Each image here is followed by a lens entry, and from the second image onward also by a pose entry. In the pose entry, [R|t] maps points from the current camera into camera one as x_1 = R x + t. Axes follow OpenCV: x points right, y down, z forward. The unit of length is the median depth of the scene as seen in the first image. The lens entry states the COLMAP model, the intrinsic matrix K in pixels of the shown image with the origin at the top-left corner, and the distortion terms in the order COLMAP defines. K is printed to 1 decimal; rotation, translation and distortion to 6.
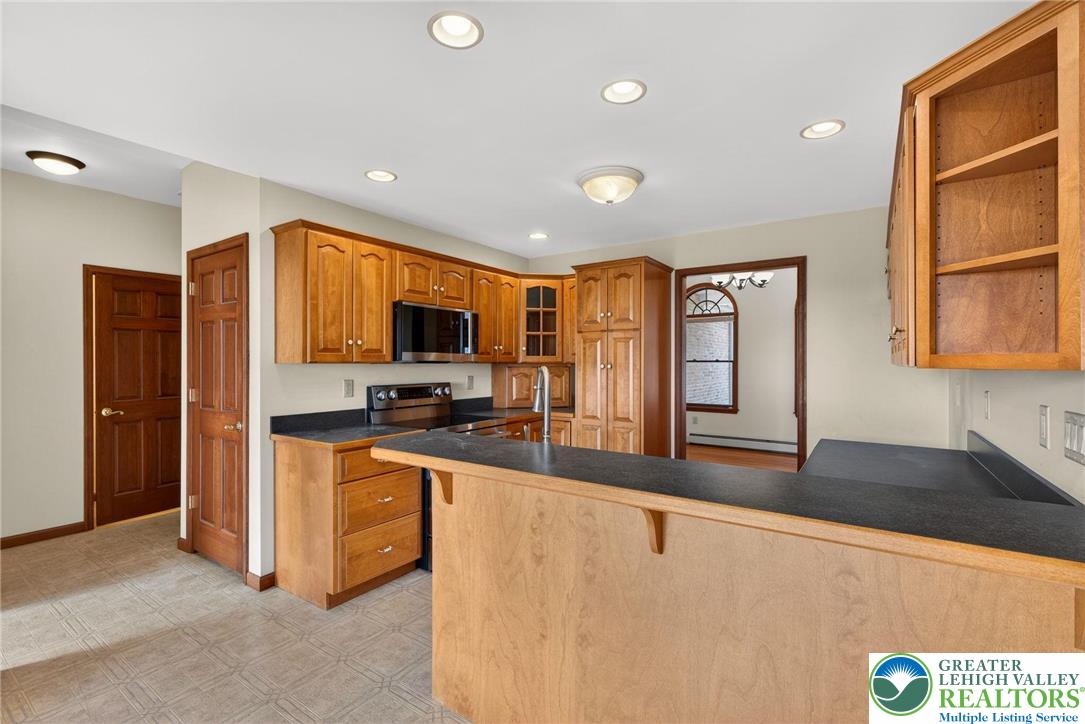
lens RADIAL K [[485.7, 0, 543.5], [0, 485.7, 359.3], [0, 0, 1]] dist [0.004764, 0.002063]
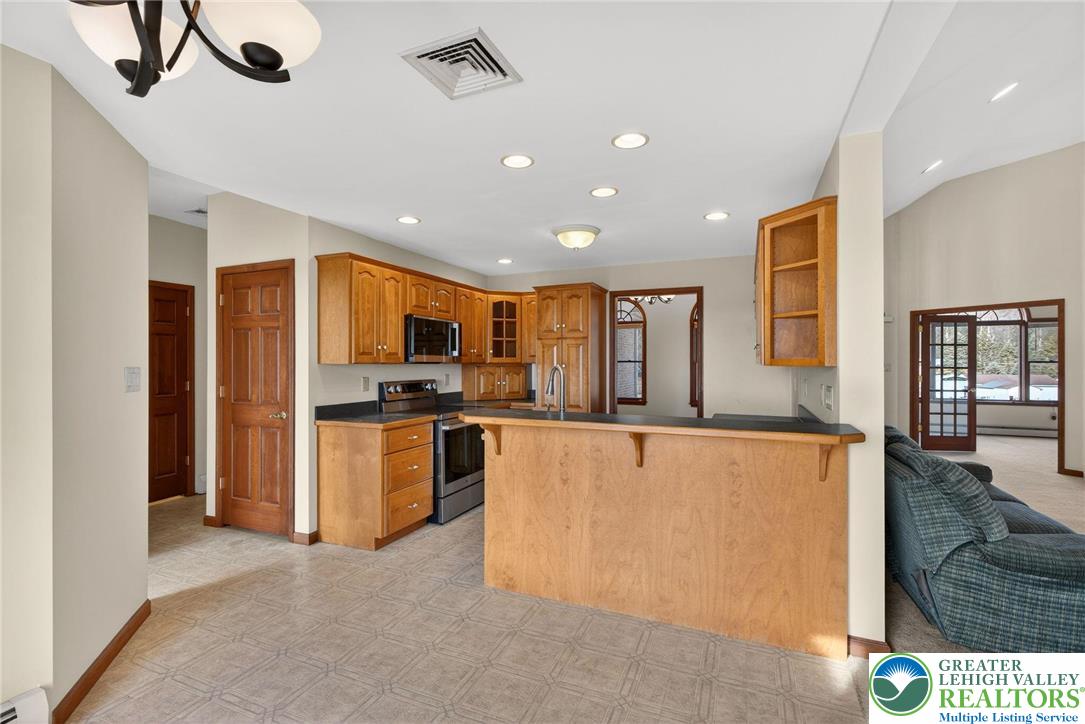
lens RADIAL K [[485.7, 0, 546.5], [0, 485.7, 359.8], [0, 0, 1]] dist [0.004764, 0.002063]
pose [[0.978933, -0.000342, 0.204182, -0.217046], [0.000175, 1.000000, 0.000833, -0.002972], [-0.204183, -0.000780, 0.978933, -0.323539]]
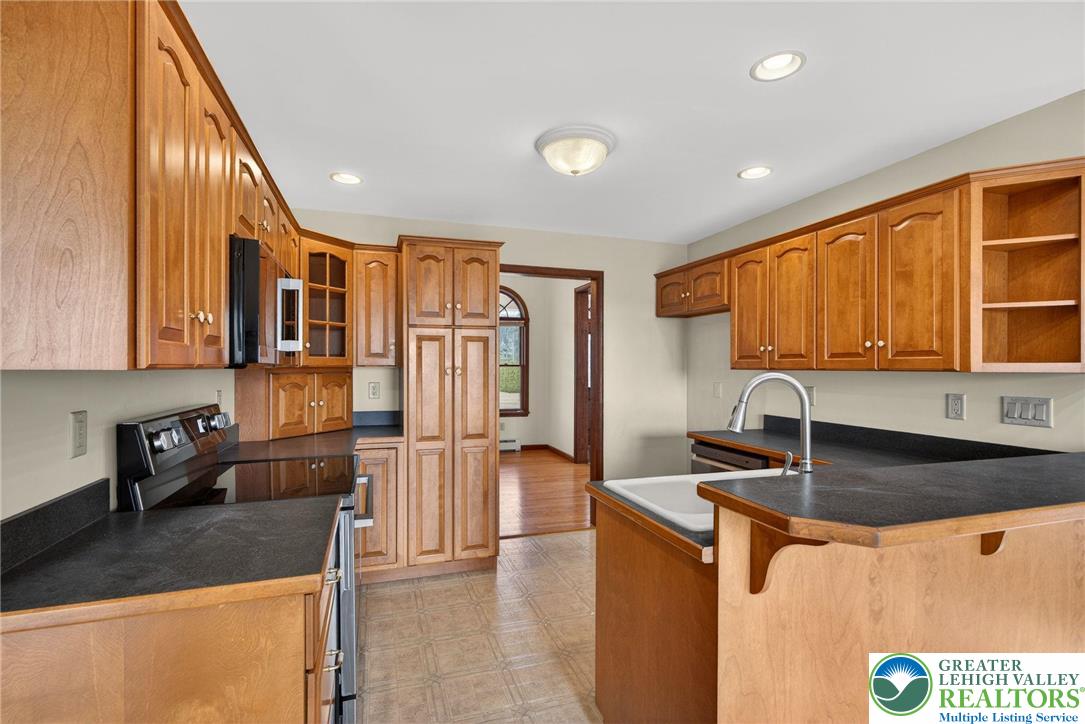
lens RADIAL K [[485.7, 0, 539.6], [0, 485.7, 368.9], [0, 0, 1]] dist [0.004764, 0.002063]
pose [[0.606177, -0.003574, 0.795322, -0.519801], [-0.006194, 0.999938, 0.009214, 0.002337], [-0.795306, -0.010511, 0.606117, 0.509646]]
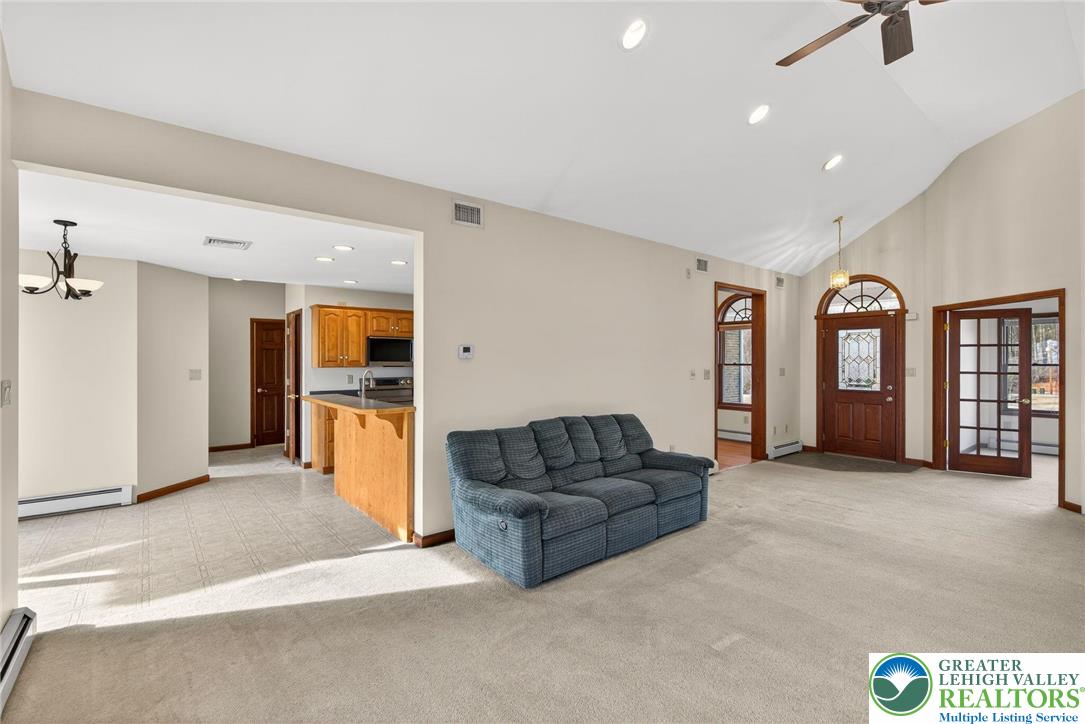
lens RADIAL K [[485.7, 0, 554.5], [0, 485.7, 363.2], [0, 0, 1]] dist [0.004764, 0.002063]
pose [[0.965540, -0.001896, -0.260248, 1.022354], [0.002890, 0.999990, 0.003435, -0.013600], [0.260238, -0.004069, 0.965536, -0.794497]]
